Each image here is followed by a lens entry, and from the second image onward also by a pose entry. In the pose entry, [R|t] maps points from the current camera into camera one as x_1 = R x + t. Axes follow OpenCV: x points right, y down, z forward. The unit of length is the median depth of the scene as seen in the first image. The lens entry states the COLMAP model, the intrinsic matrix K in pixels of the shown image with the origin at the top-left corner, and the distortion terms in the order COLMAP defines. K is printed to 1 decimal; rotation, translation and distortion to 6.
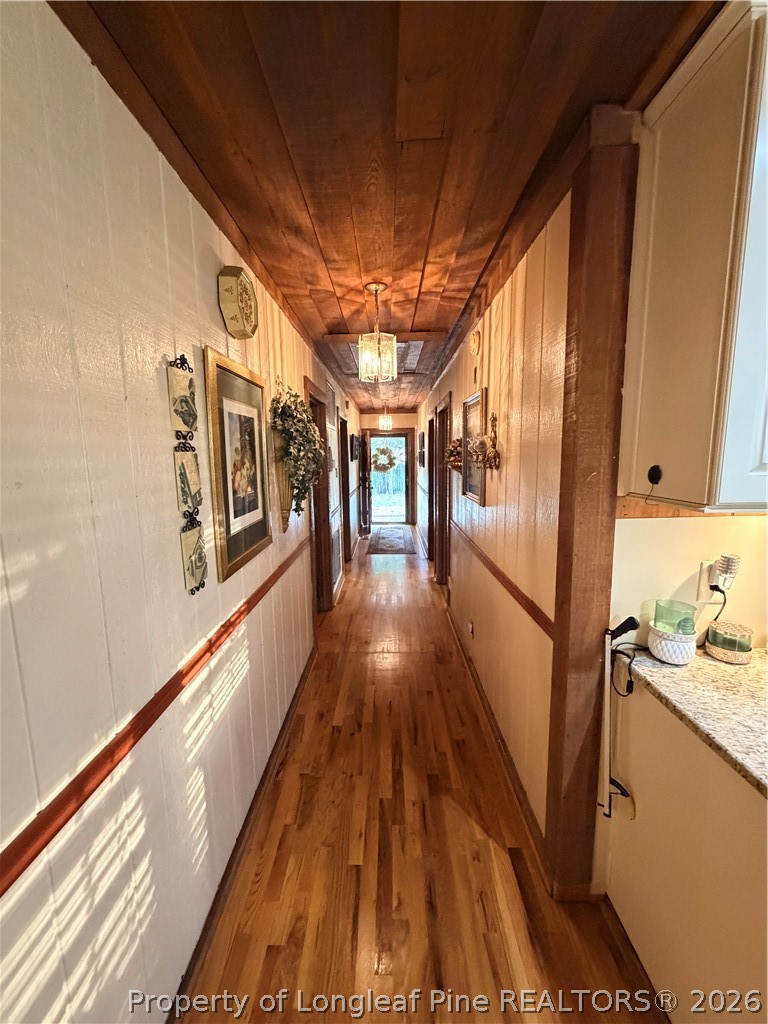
lens RADIAL K [[414.2, 0, 379.6], [0, 414.2, 513.4], [0, 0, 1]] dist [-0.000315, 0.000189]
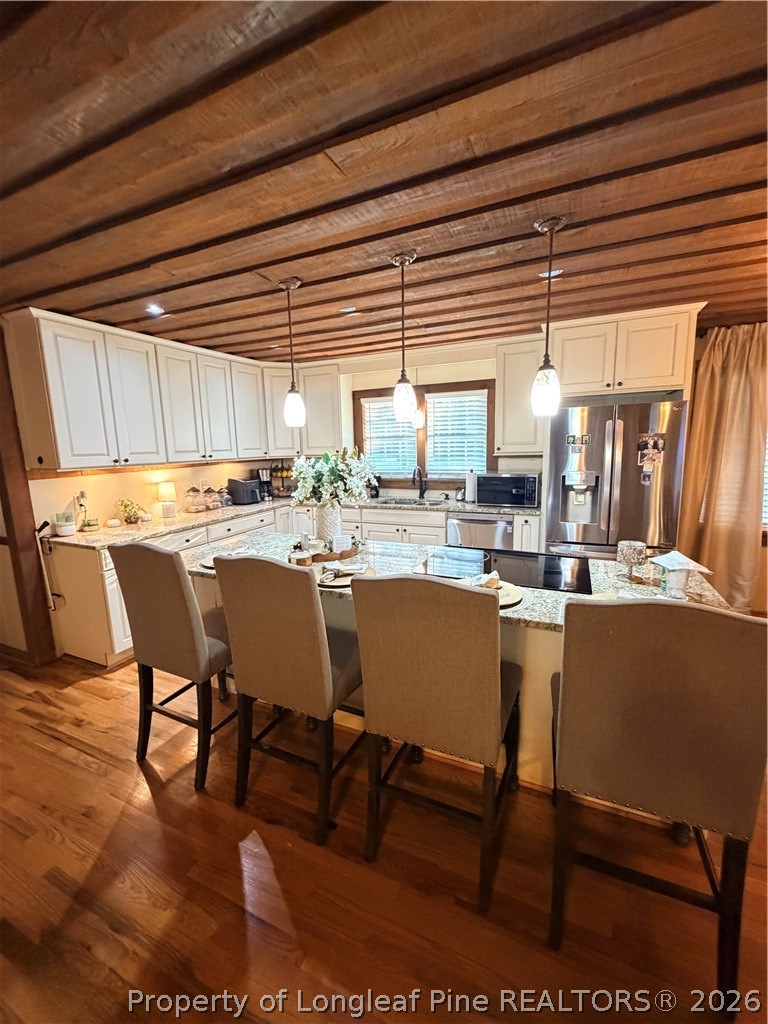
lens RADIAL K [[414.2, 0, 380.8], [0, 414.2, 514.7], [0, 0, 1]] dist [-0.000315, 0.000189]
pose [[0.392704, -0.147349, 0.907784, -0.759325], [0.144922, 0.984664, 0.097135, 0.256400], [-0.908175, 0.093413, 0.408035, -1.661895]]
